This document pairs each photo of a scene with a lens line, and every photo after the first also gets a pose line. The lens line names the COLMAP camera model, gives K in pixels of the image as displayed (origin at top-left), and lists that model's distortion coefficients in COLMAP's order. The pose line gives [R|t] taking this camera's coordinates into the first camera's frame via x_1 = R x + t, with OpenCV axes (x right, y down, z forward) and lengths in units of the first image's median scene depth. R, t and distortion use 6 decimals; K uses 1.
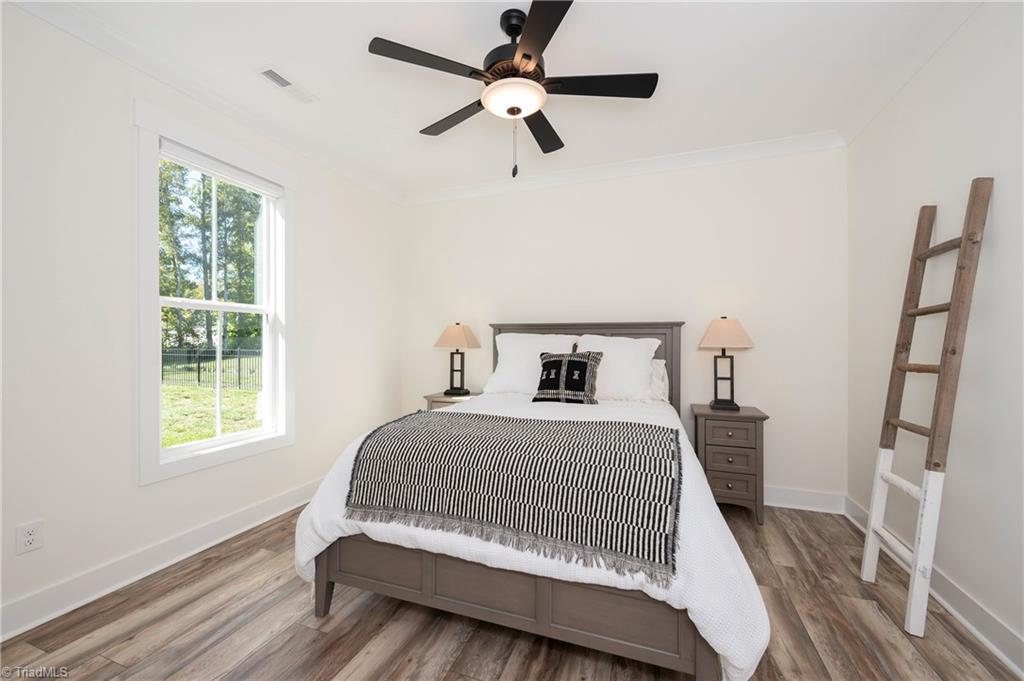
lens RADIAL K [[405.0, 0, 506.2], [0, 405.0, 340.4], [0, 0, 1]] dist [-0.000698, -0.000548]
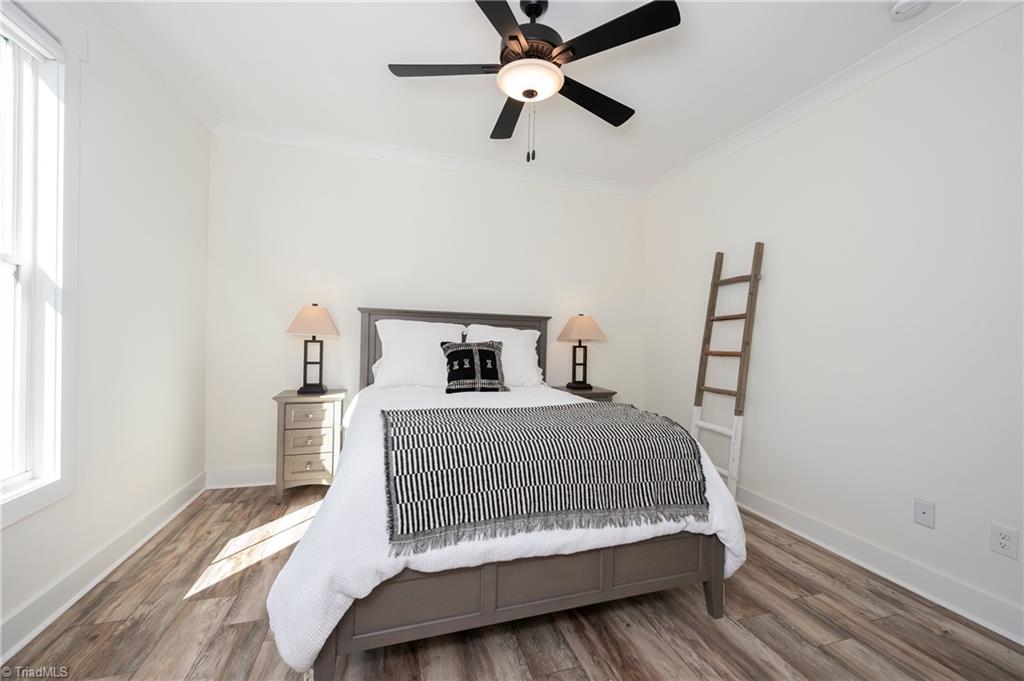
lens RADIAL K [[405.0, 0, 509.1], [0, 405.0, 339.0], [0, 0, 1]] dist [-0.000698, -0.000548]
pose [[0.787706, 0.014839, 0.615873, -0.419484], [-0.026456, 0.999602, 0.009753, 0.011634], [-0.615484, -0.023976, 0.787785, 0.169894]]
